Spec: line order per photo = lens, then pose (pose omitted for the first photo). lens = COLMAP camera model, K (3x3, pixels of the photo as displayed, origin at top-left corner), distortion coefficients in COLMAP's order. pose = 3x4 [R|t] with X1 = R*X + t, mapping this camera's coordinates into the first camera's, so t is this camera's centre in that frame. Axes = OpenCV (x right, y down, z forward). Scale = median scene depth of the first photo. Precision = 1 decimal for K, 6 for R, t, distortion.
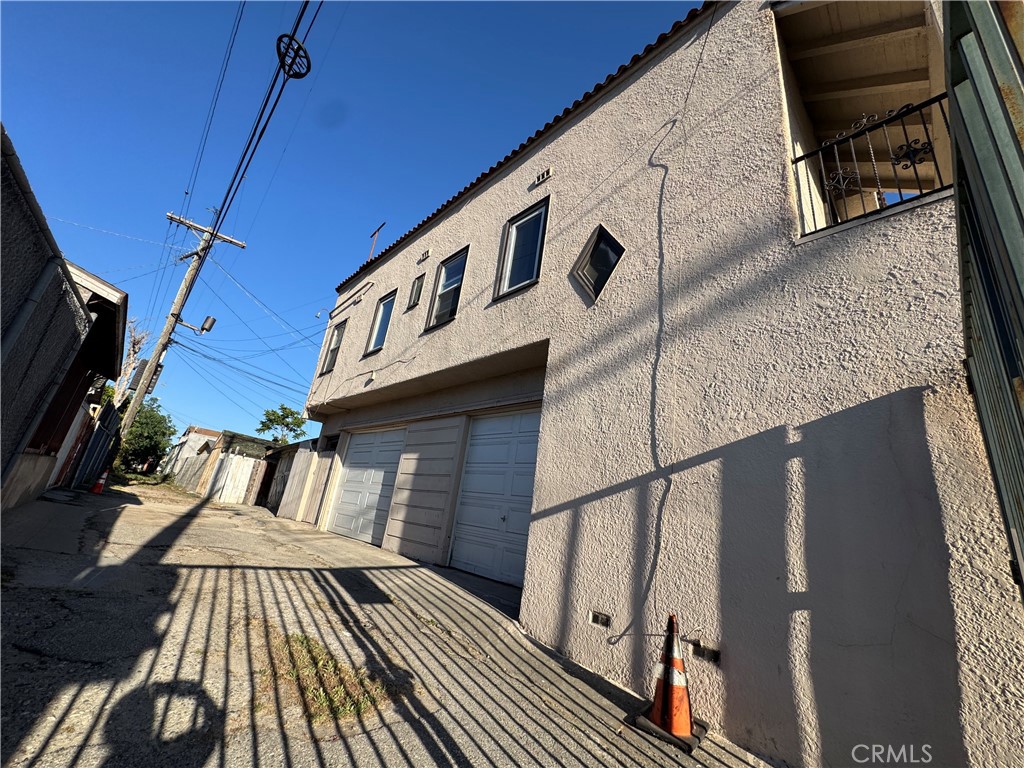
lens RADIAL K [[408.3, 0, 508.7], [0, 408.3, 383.1], [0, 0, 1]] dist [-0.002435, -0.000030]
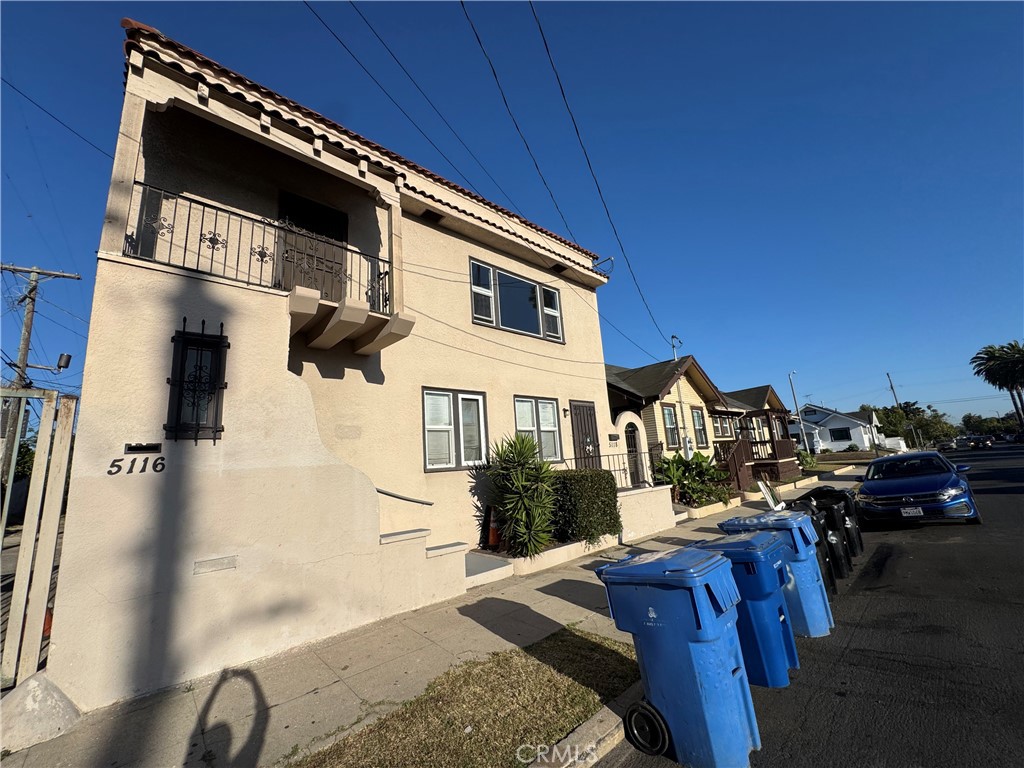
lens RADIAL K [[408.3, 0, 508.7], [0, 408.3, 383.1], [0, 0, 1]] dist [-0.002435, -0.000030]
pose [[0.979423, -0.201406, 0.012900, 0.829229], [0.198214, 0.971991, 0.126272, 0.008781], [-0.037970, -0.121116, 0.991912, -0.194062]]
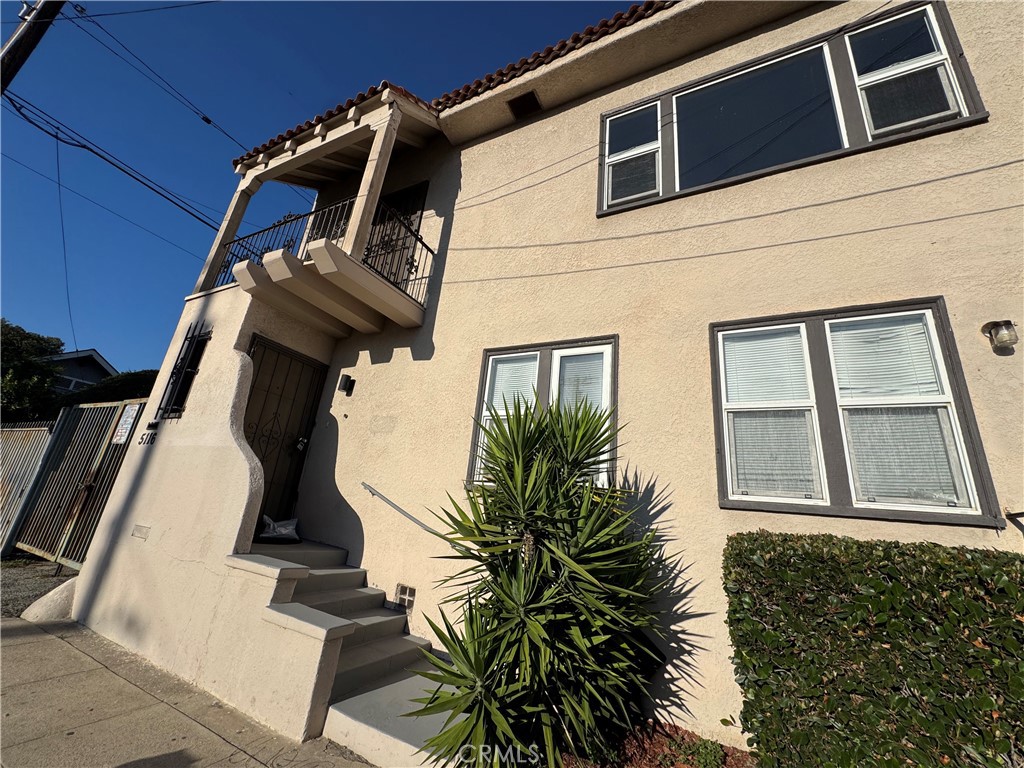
lens RADIAL K [[409.1, 0, 508.4], [0, 409.1, 385.6], [0, 0, 1]] dist [-0.001385, -0.000344]
pose [[0.332703, -0.391748, -0.857812, 1.123472], [0.249643, 0.913768, -0.320478, 0.322938], [0.909388, -0.107523, 0.401811, 0.508570]]
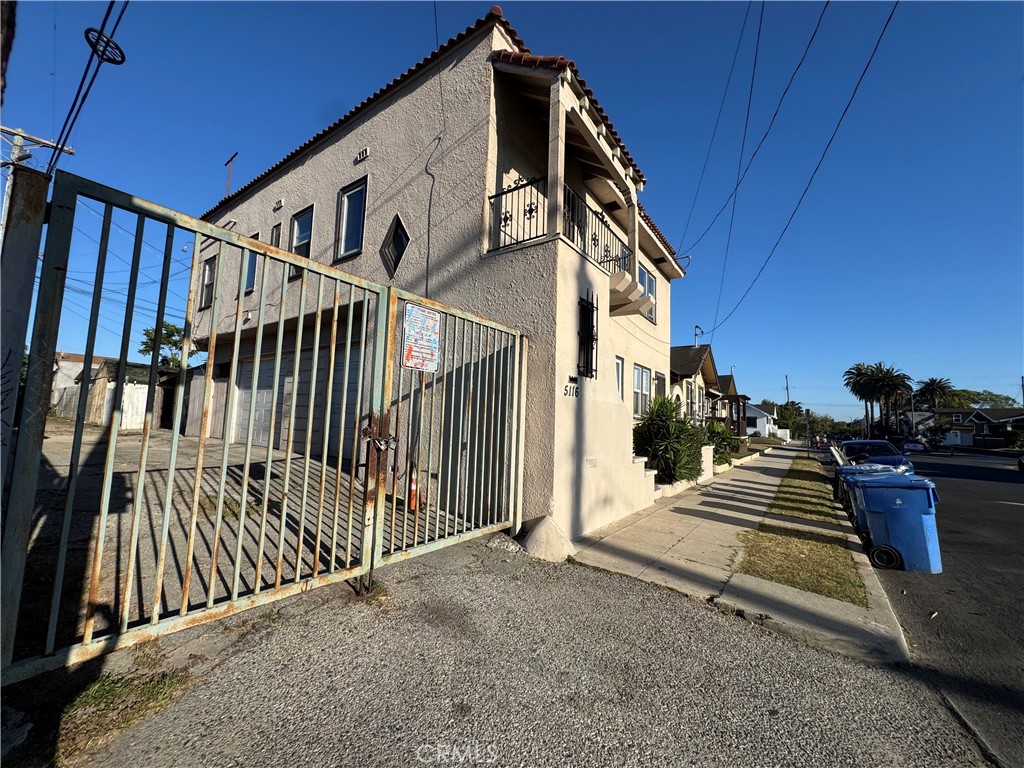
lens RADIAL K [[409.1, 0, 508.4], [0, 409.1, 385.6], [0, 0, 1]] dist [-0.001385, -0.000344]
pose [[0.981084, -0.080423, 0.176084, 0.195745], [0.033351, 0.966237, 0.255486, -0.107922], [-0.190686, -0.244780, 0.950643, -0.344733]]
